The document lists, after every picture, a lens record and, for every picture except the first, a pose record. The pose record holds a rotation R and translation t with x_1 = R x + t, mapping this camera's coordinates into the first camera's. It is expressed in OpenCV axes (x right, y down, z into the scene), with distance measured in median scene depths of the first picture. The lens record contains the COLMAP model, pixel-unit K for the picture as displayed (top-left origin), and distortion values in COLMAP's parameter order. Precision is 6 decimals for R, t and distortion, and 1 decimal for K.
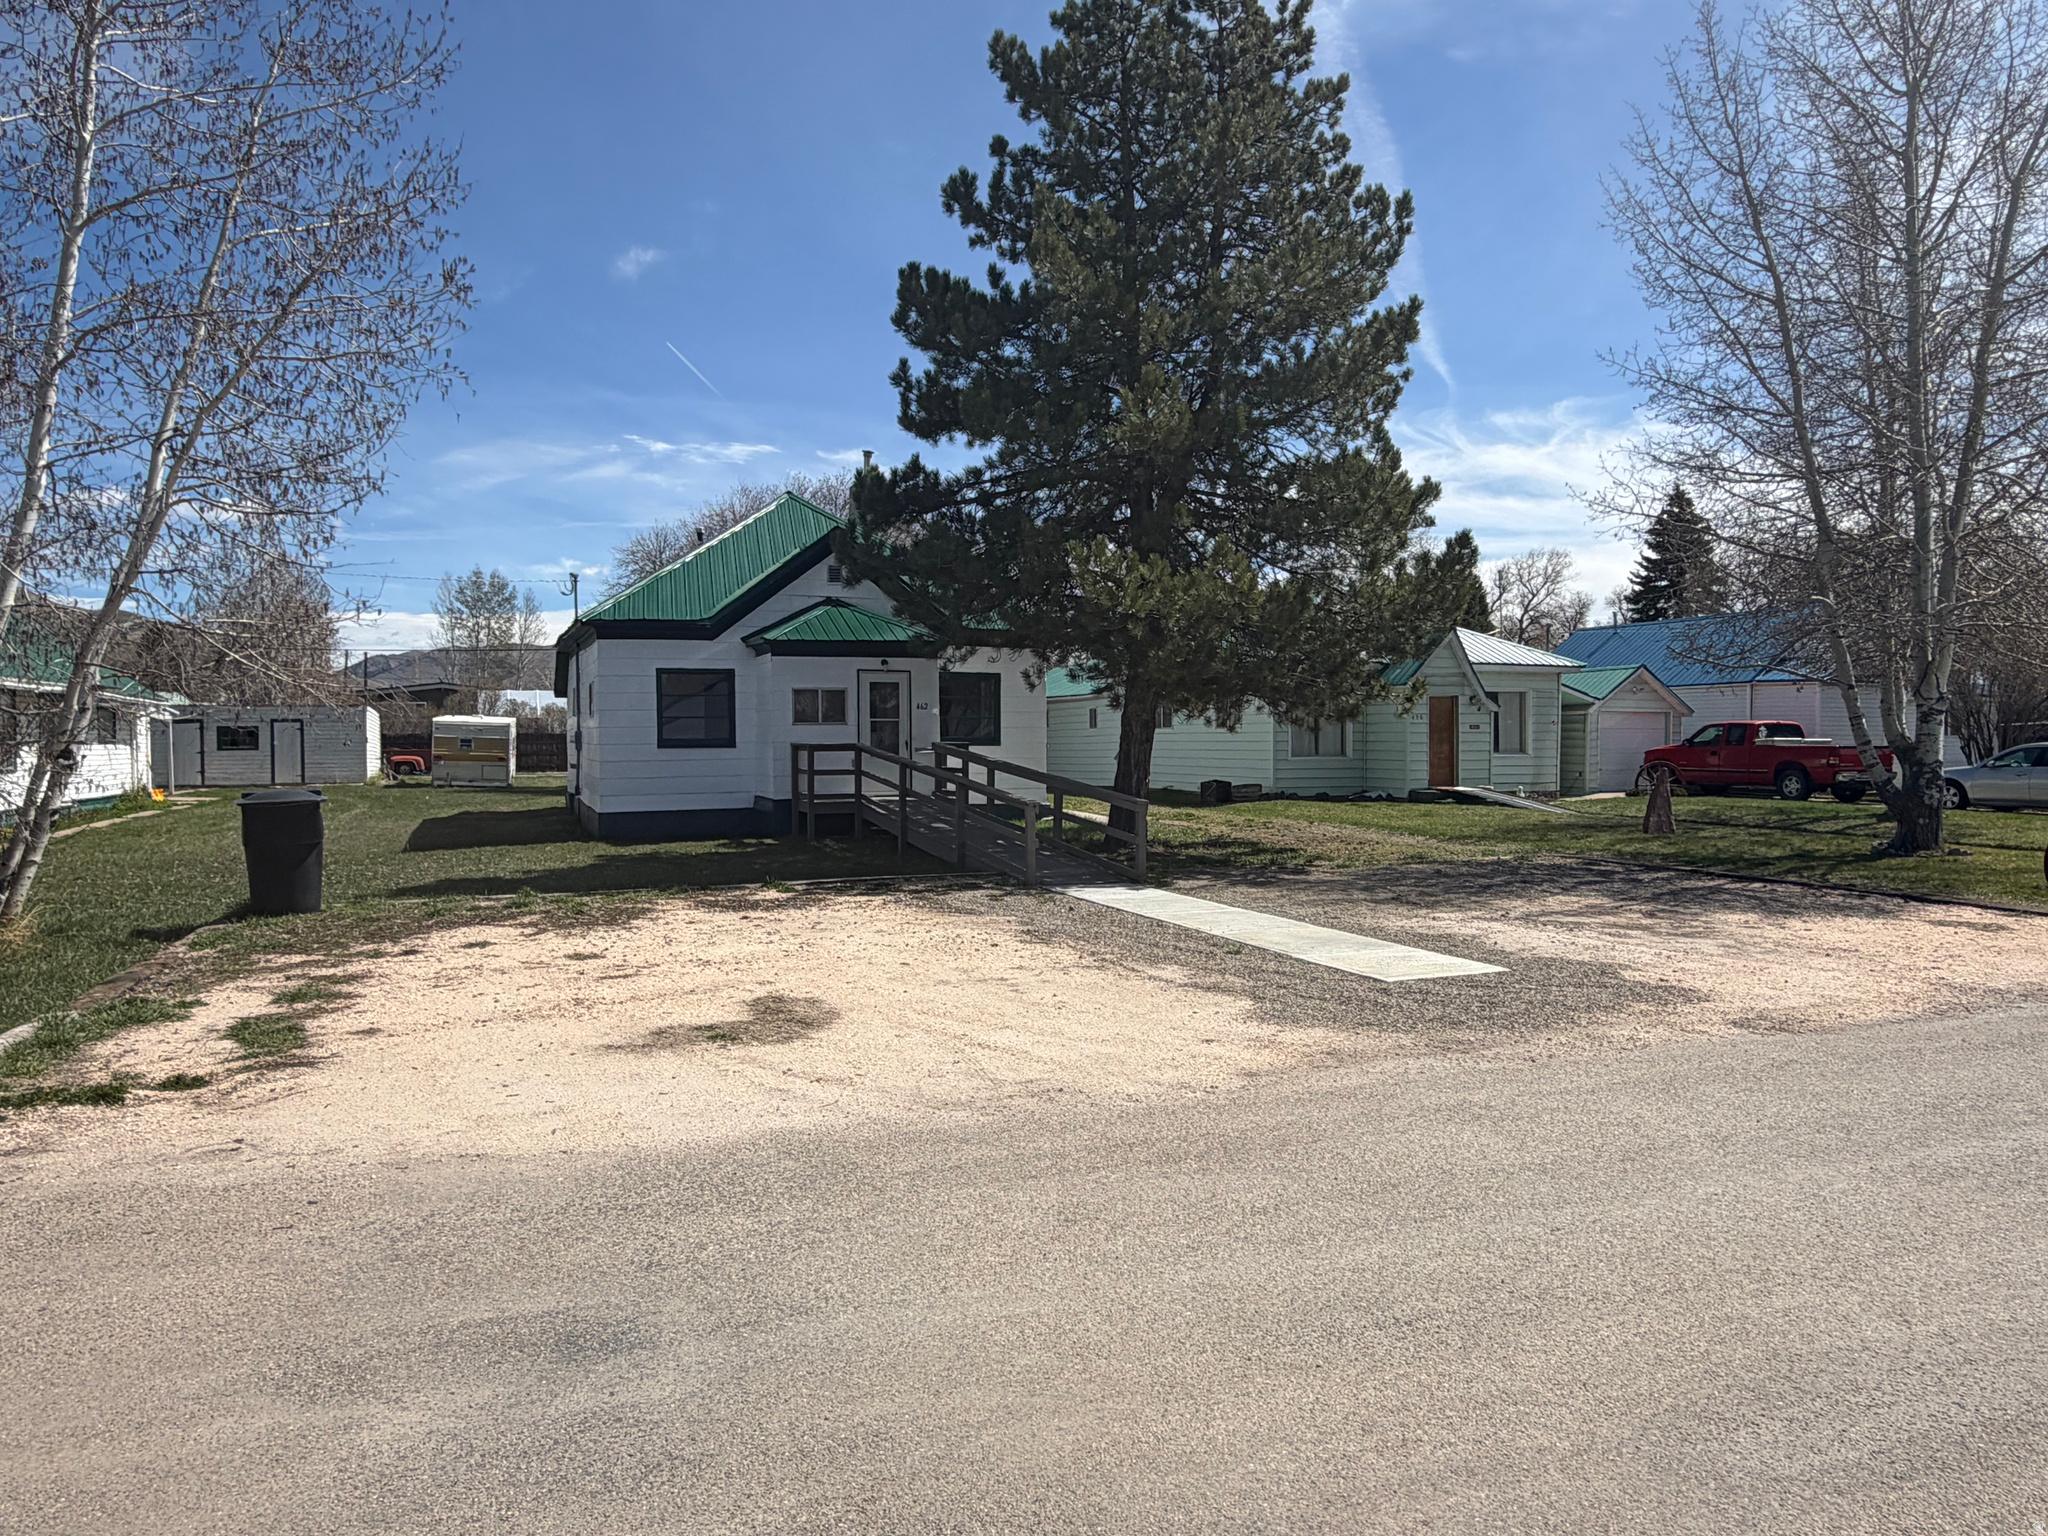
lens RADIAL K [[1370.5, 0, 1016.7], [0, 1370.5, 764.0], [0, 0, 1]] dist [0.011401, 0.000198]
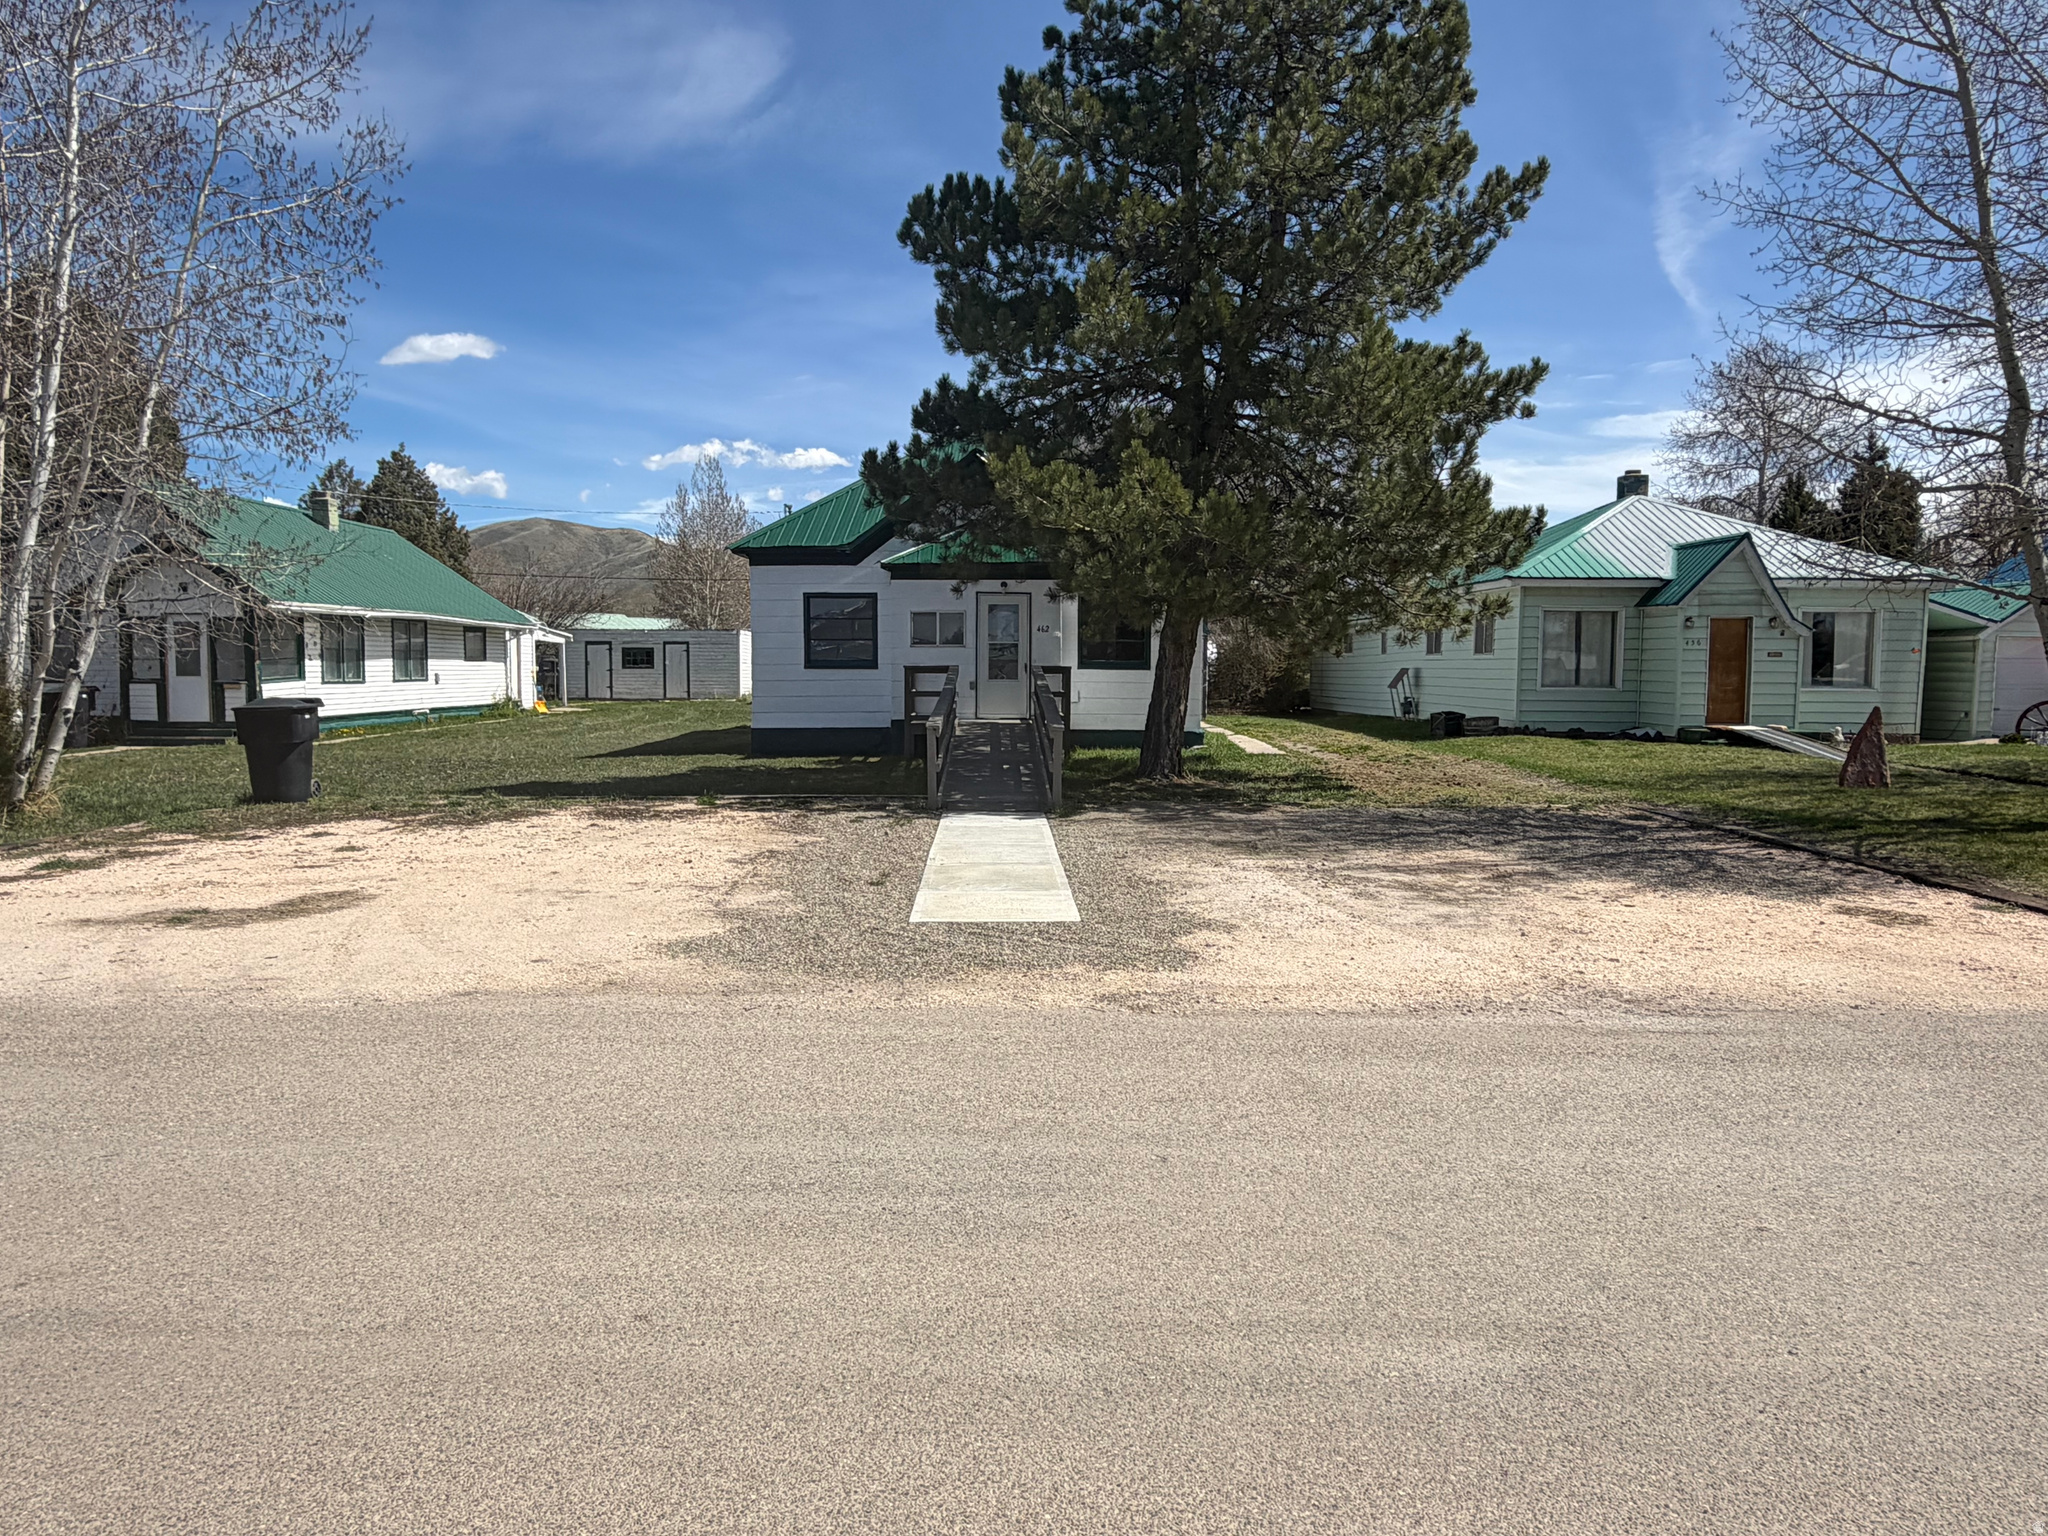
lens RADIAL K [[1370.5, 0, 1017.1], [0, 1370.5, 771.6], [0, 0, 1]] dist [0.011401, 0.000198]
pose [[0.935419, 0.037099, -0.351589, 0.263847], [-0.016063, 0.997912, 0.062561, -0.001066], [0.353176, -0.052873, 0.934062, 0.062383]]
